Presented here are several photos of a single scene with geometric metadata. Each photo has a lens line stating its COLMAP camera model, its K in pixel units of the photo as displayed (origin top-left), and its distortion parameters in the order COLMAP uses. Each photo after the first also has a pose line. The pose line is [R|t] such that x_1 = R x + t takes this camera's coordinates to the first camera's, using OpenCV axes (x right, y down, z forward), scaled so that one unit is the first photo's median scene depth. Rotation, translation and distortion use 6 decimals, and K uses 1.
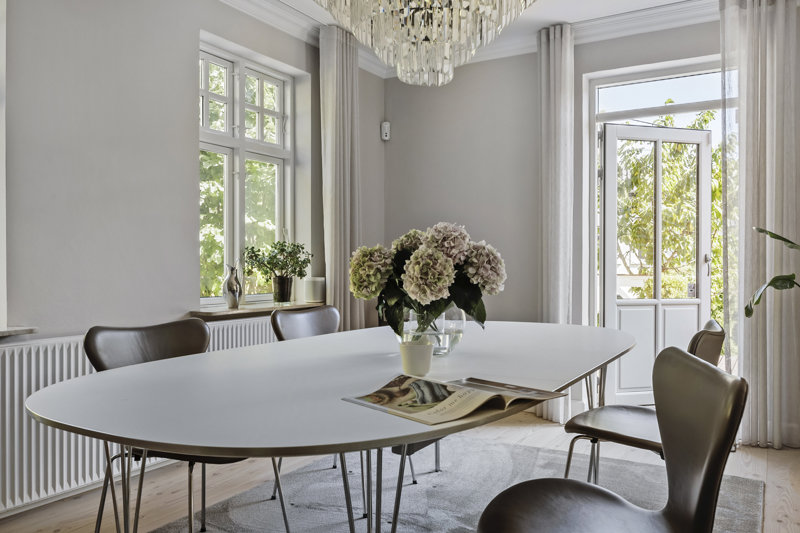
lens RADIAL K [[646.8, 0, 400.0], [0, 646.8, 266.5], [0, 0, 1]] dist [-0.010144, -0.003774]
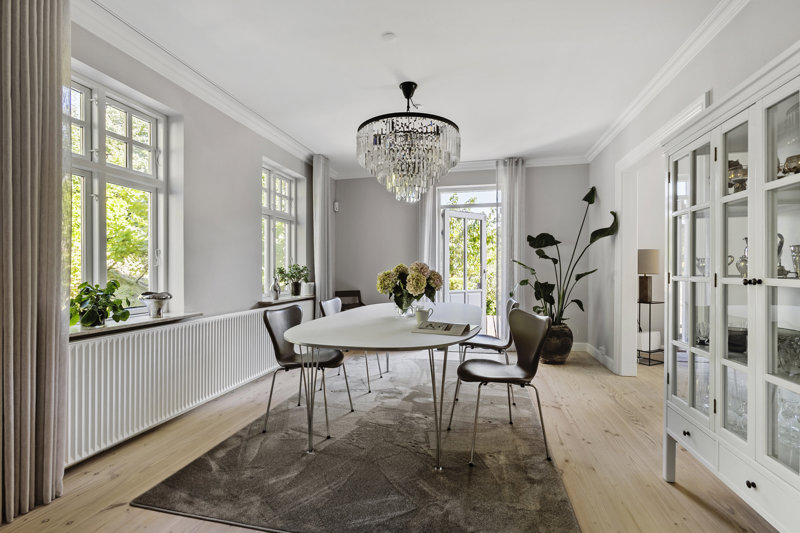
lens RADIAL K [[361.7, 0, 408.1], [0, 361.7, 270.7], [0, 0, 1]] dist [0.000340, 0.000093]
pose [[0.954209, -0.004112, 0.299113, -0.185185], [0.005185, 0.999983, -0.002792, -0.014737], [-0.299096, 0.004215, 0.954214, -0.138570]]
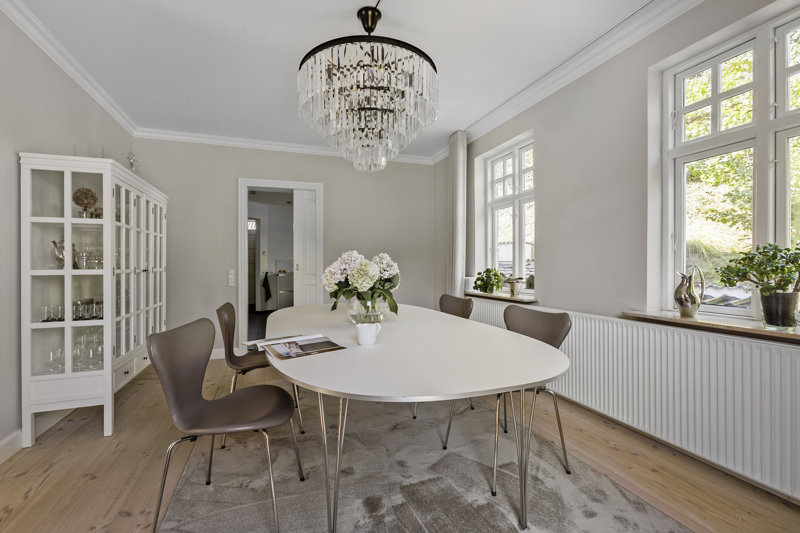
lens RADIAL K [[361.7, 0, 408.1], [0, 361.7, 270.7], [0, 0, 1]] dist [0.000340, 0.000093]
pose [[-0.629573, 0.015700, -0.776783, 0.403777], [0.002689, 0.999834, 0.018029, -0.015976], [0.776937, 0.009262, -0.629511, 0.921400]]
